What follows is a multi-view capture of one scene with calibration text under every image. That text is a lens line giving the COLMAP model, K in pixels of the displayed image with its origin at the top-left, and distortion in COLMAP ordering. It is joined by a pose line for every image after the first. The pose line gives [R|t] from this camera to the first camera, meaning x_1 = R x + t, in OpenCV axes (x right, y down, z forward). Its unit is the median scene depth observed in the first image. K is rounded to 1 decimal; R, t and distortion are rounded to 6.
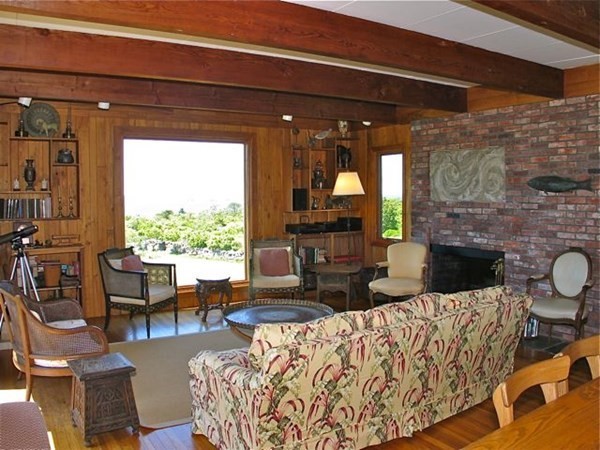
lens RADIAL K [[491.7, 0, 300.0], [0, 491.7, 225.0], [0, 0, 1]] dist [-0.209267, 0.099935]
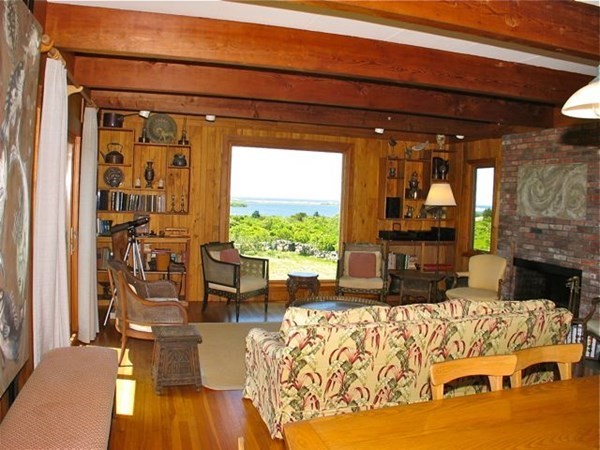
lens RADIAL K [[491.7, 0, 300.0], [0, 491.7, 225.0], [0, 0, 1]] dist [-0.209267, 0.099935]
pose [[0.962133, 0.055947, -0.266777, 0.116328], [-0.059182, 0.998239, -0.004096, 0.001622], [0.266078, 0.019730, 0.963750, -0.078139]]
